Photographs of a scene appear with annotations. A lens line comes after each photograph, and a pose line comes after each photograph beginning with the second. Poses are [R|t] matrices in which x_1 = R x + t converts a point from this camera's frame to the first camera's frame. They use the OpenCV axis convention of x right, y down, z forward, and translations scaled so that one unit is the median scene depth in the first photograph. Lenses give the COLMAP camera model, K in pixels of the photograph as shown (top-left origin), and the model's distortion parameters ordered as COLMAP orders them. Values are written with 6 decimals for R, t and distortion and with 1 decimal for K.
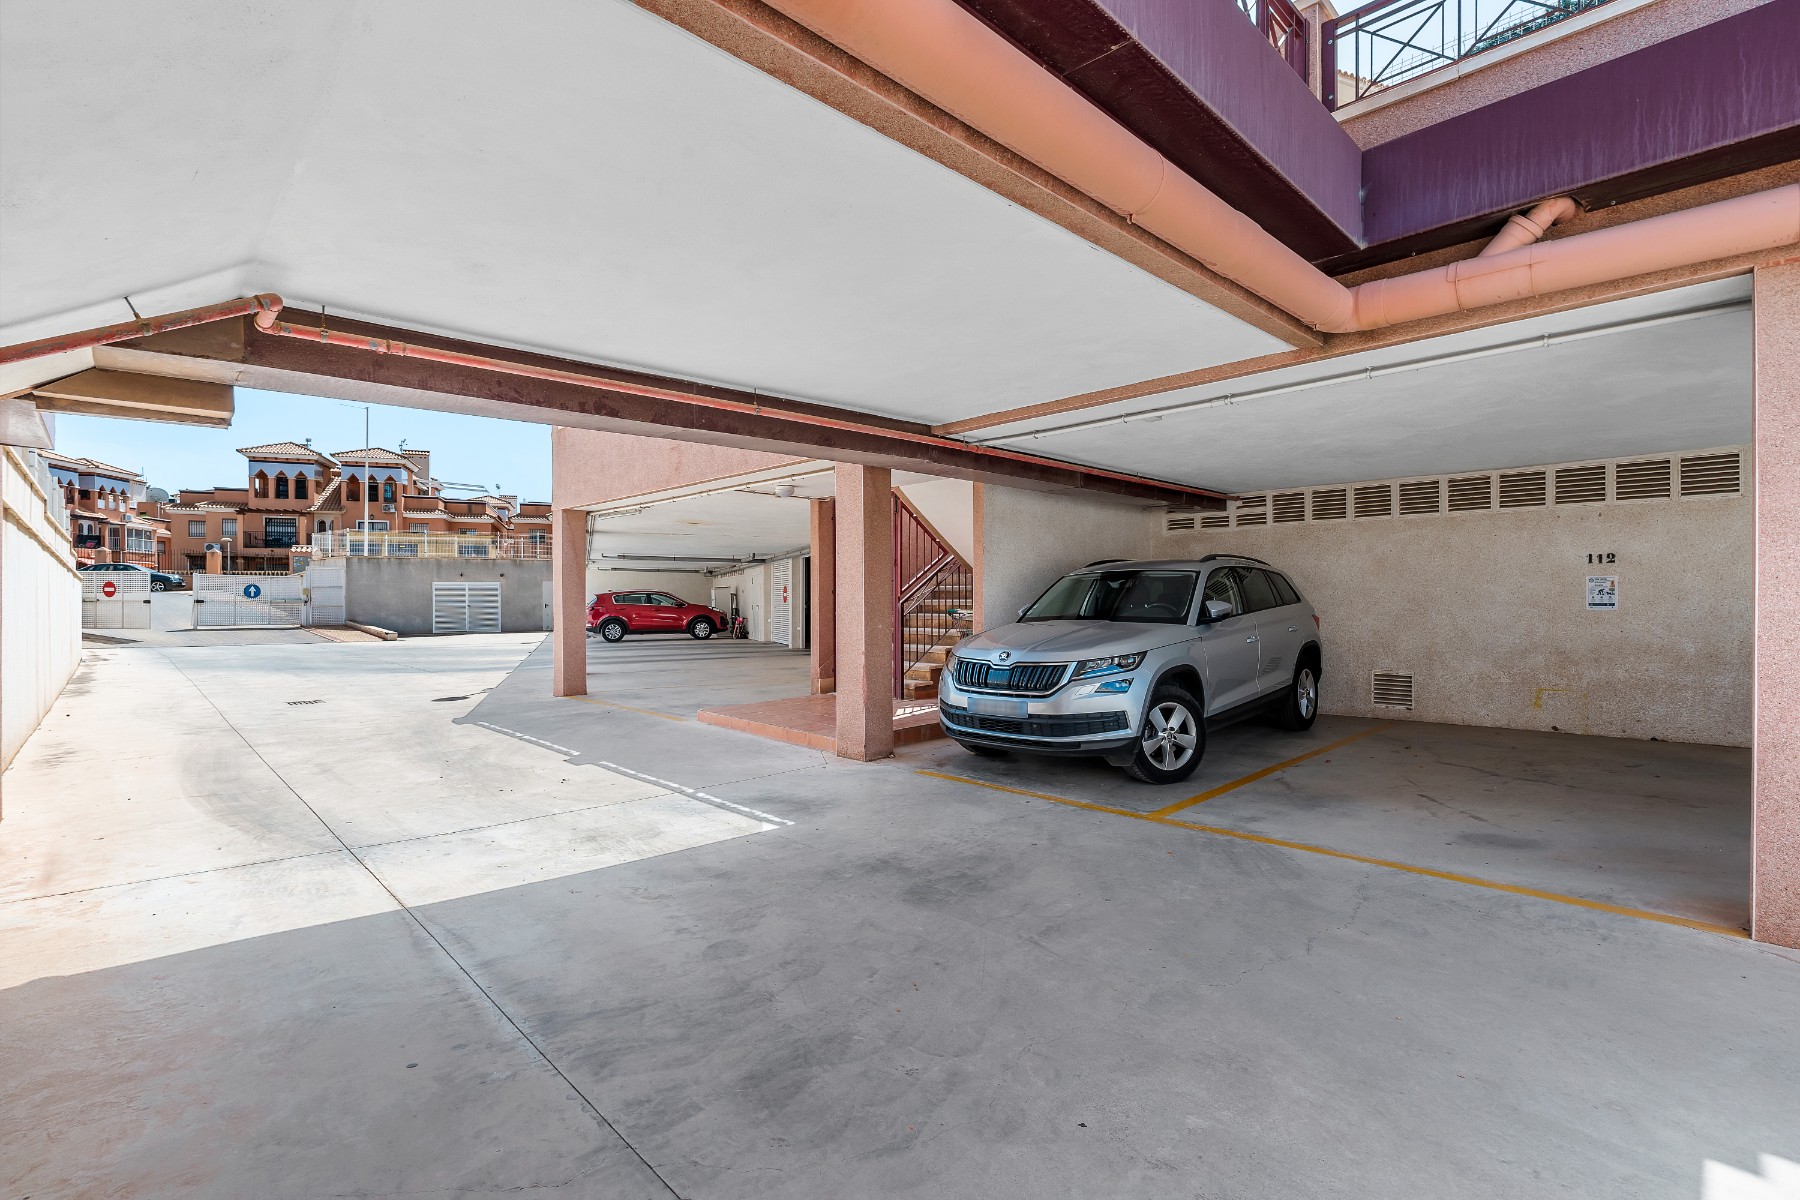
lens RADIAL K [[809.1, 0, 905.6], [0, 809.1, 600.7], [0, 0, 1]] dist [0.000011, 0.000746]
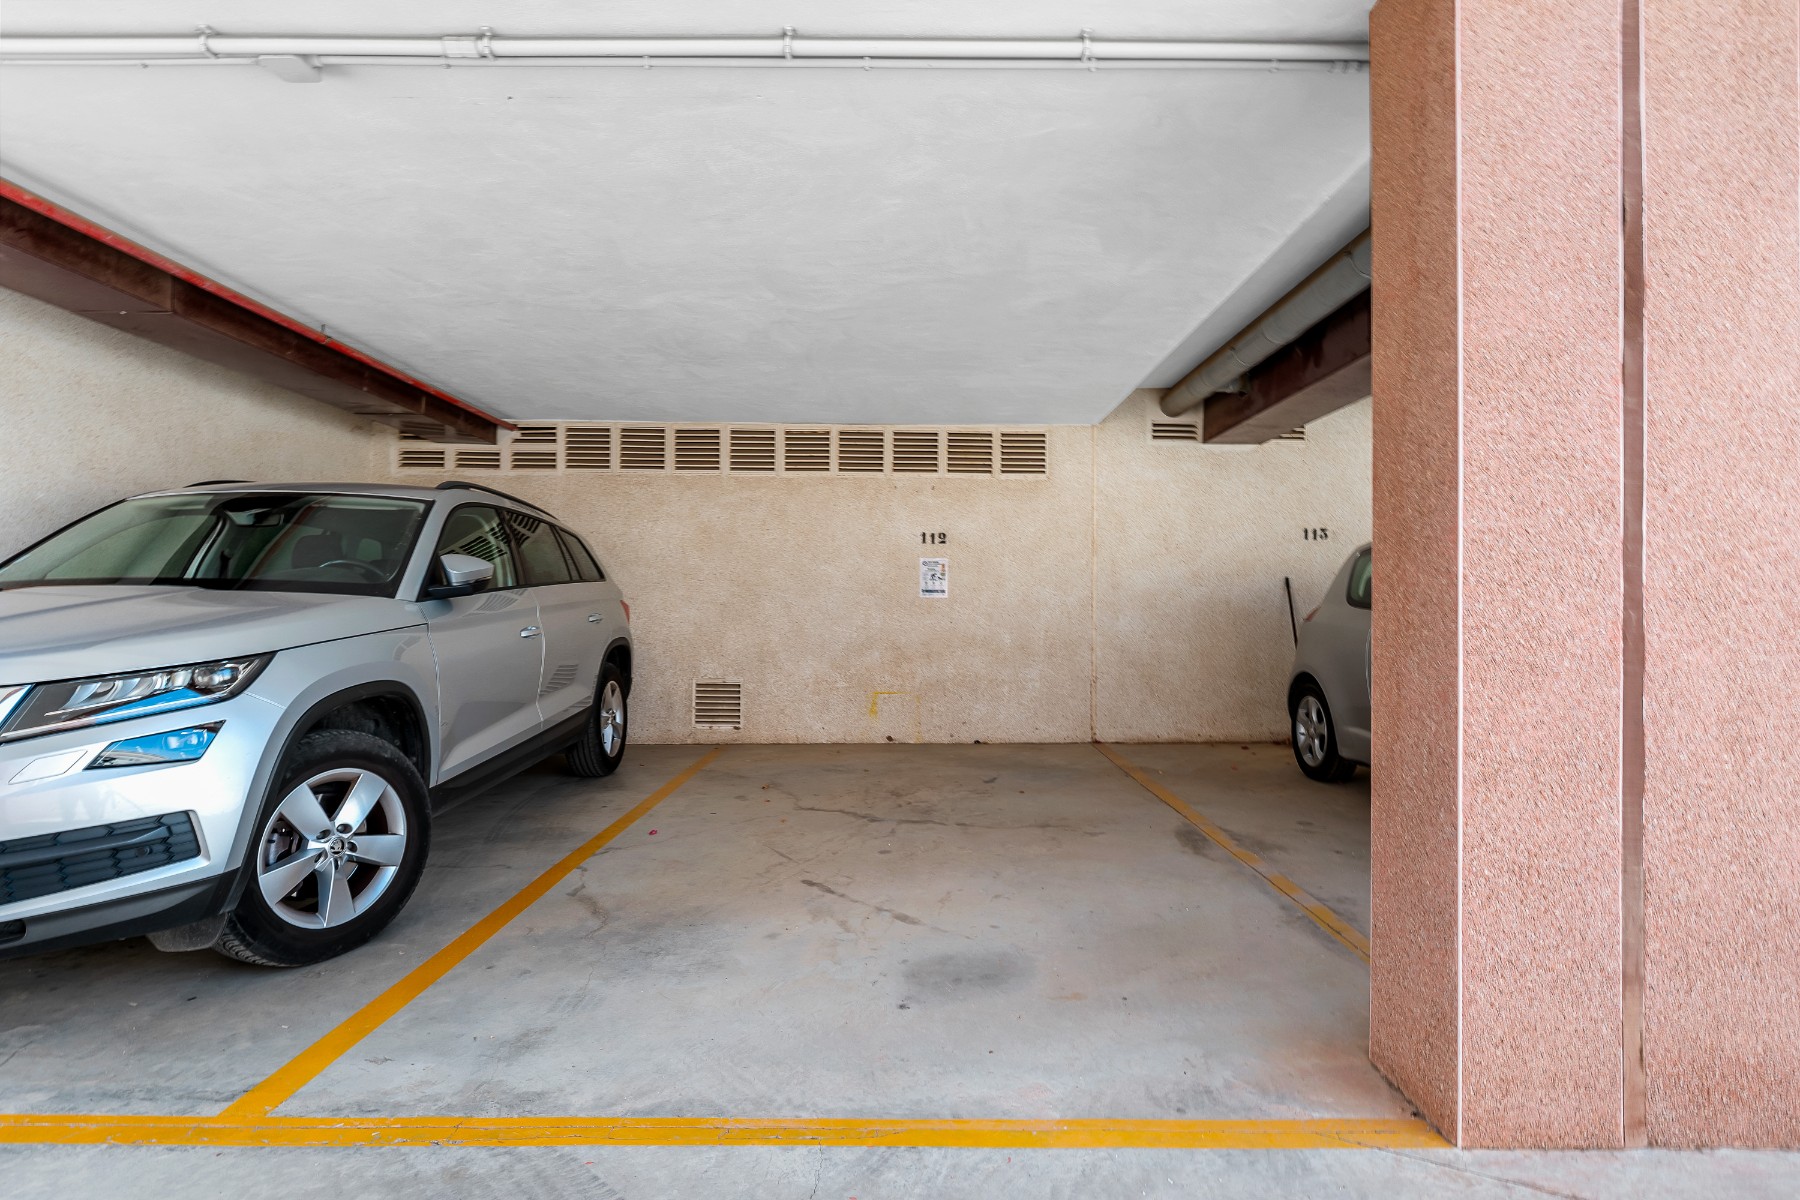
lens RADIAL K [[891.3, 0, 905.2], [0, 891.3, 602.3], [0, 0, 1]] dist [-0.013097, 0.001133]
pose [[0.696391, 0.019736, 0.717391, 0.171320], [-0.012998, 0.999805, -0.014888, 0.034543], [-0.717545, 0.001043, 0.696512, 0.395361]]
